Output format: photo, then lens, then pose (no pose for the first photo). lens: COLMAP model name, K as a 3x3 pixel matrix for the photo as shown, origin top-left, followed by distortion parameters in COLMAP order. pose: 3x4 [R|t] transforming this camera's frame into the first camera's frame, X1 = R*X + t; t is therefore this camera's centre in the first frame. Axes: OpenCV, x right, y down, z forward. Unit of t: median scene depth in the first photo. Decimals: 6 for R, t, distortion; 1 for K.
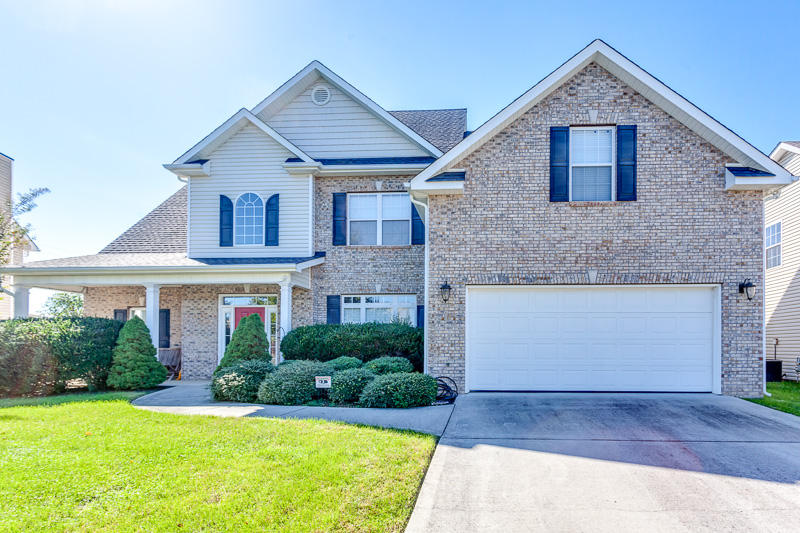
lens RADIAL K [[399.4, 0, 400.6], [0, 399.4, 300.0], [0, 0, 1]] dist [-0.001039, -0.000049]
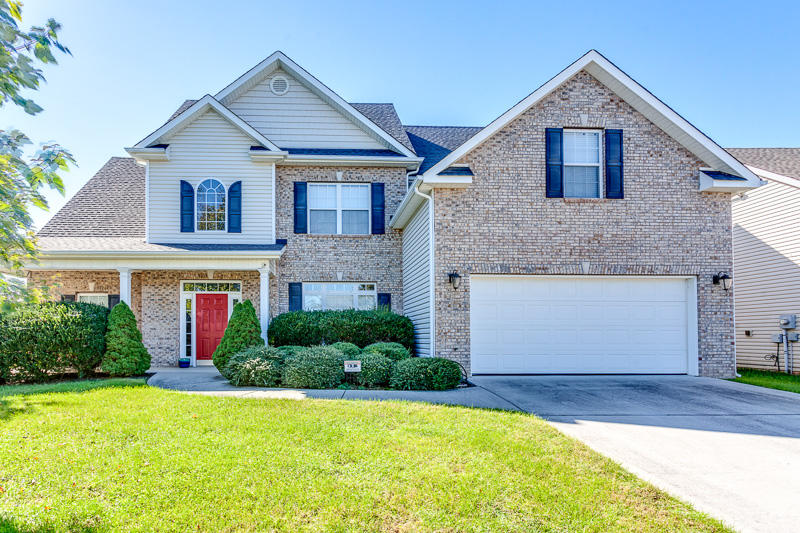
lens RADIAL K [[388.0, 0, 387.2], [0, 388.0, 284.5], [0, 0, 1]] dist [0.001306, -0.000128]
pose [[0.996917, 0.010244, 0.077798, -0.130057], [-0.009554, 0.999912, -0.009241, 0.001956], [-0.077886, 0.008469, 0.996926, -0.006245]]
